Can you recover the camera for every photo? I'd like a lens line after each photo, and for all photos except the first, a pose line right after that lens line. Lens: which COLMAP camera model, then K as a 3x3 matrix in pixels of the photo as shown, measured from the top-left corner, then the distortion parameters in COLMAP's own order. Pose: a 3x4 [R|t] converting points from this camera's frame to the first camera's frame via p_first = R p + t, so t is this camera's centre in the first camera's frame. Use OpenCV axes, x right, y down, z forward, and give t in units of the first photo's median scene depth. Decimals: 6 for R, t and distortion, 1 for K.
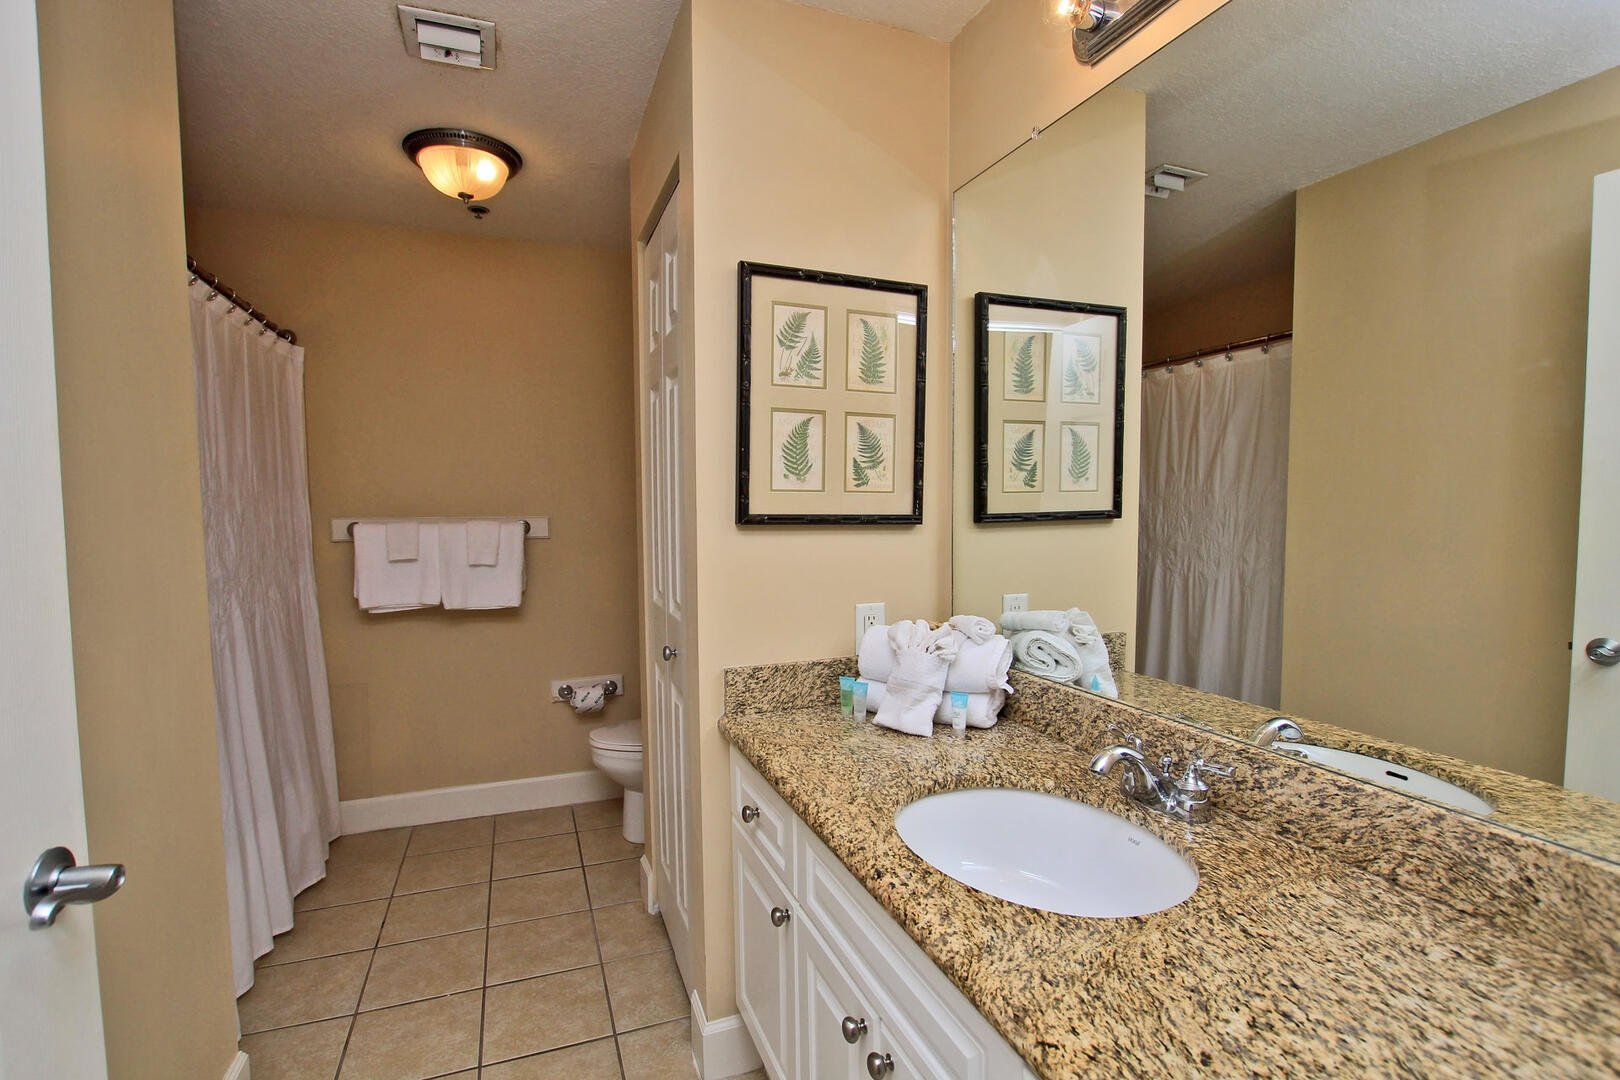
lens RADIAL K [[750.2, 0, 809.0], [0, 750.2, 547.5], [0, 0, 1]] dist [-0.032906, 0.003875]
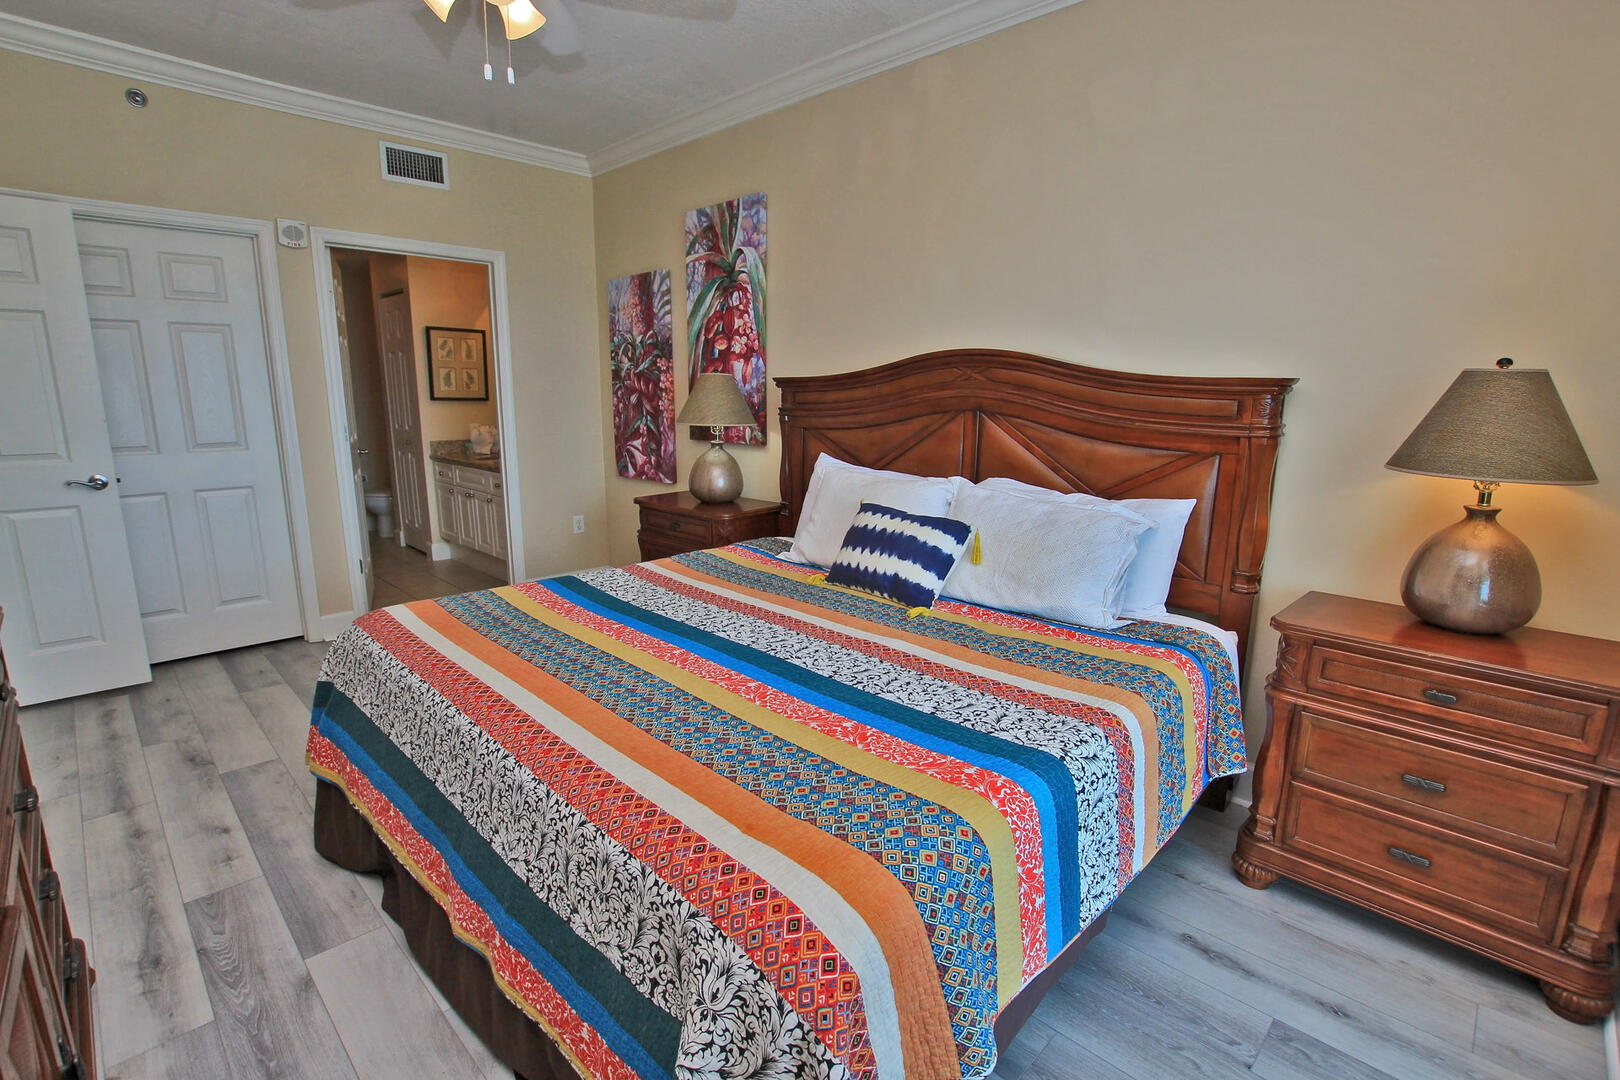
lens RADIAL K [[750.2, 0, 806.9], [0, 750.2, 544.4], [0, 0, 1]] dist [-0.032906, 0.003875]
pose [[0.912538, -0.072097, 0.402587, 0.063026], [0.015738, 0.989801, 0.141584, 0.172953], [-0.408688, -0.122865, 0.904366, -2.977939]]
